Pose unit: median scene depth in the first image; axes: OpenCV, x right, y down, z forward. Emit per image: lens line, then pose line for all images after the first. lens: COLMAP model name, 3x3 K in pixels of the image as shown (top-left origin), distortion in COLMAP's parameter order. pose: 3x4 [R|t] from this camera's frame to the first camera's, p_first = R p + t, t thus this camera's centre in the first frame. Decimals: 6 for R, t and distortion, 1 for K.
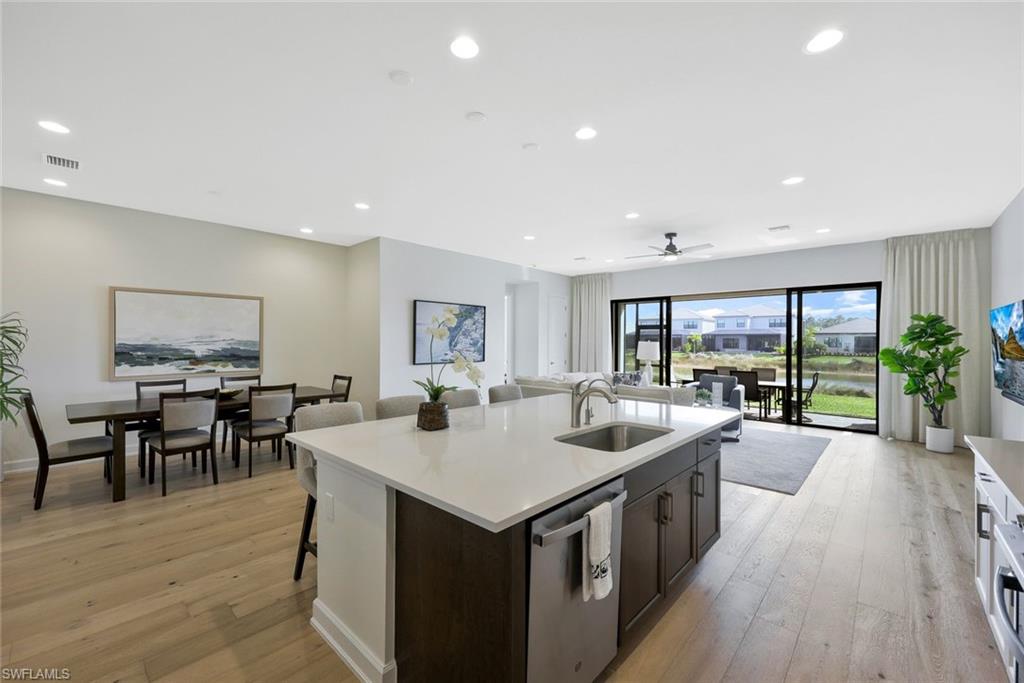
lens RADIAL K [[418.4, 0, 503.0], [0, 418.4, 341.7], [0, 0, 1]] dist [0.000578, 0.000912]
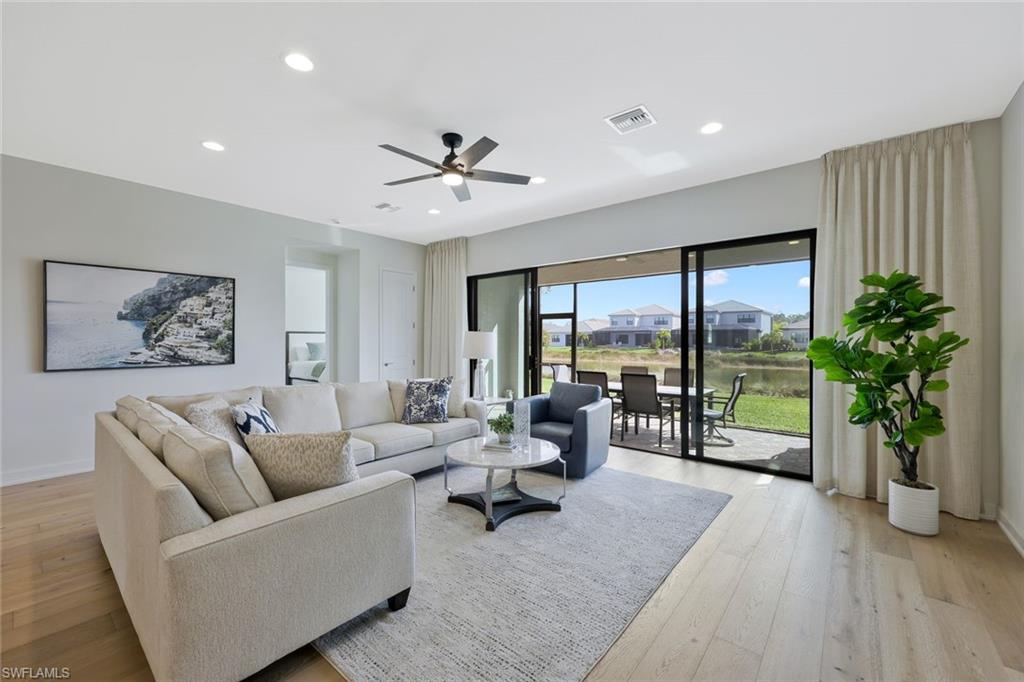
lens RADIAL K [[418.4, 0, 501.9], [0, 418.4, 340.3], [0, 0, 1]] dist [0.000578, 0.000912]
pose [[0.999063, -0.005121, 0.042966, 0.432967], [0.005003, 0.999983, 0.002851, 0.014169], [-0.042980, -0.002634, 0.999072, 0.426582]]
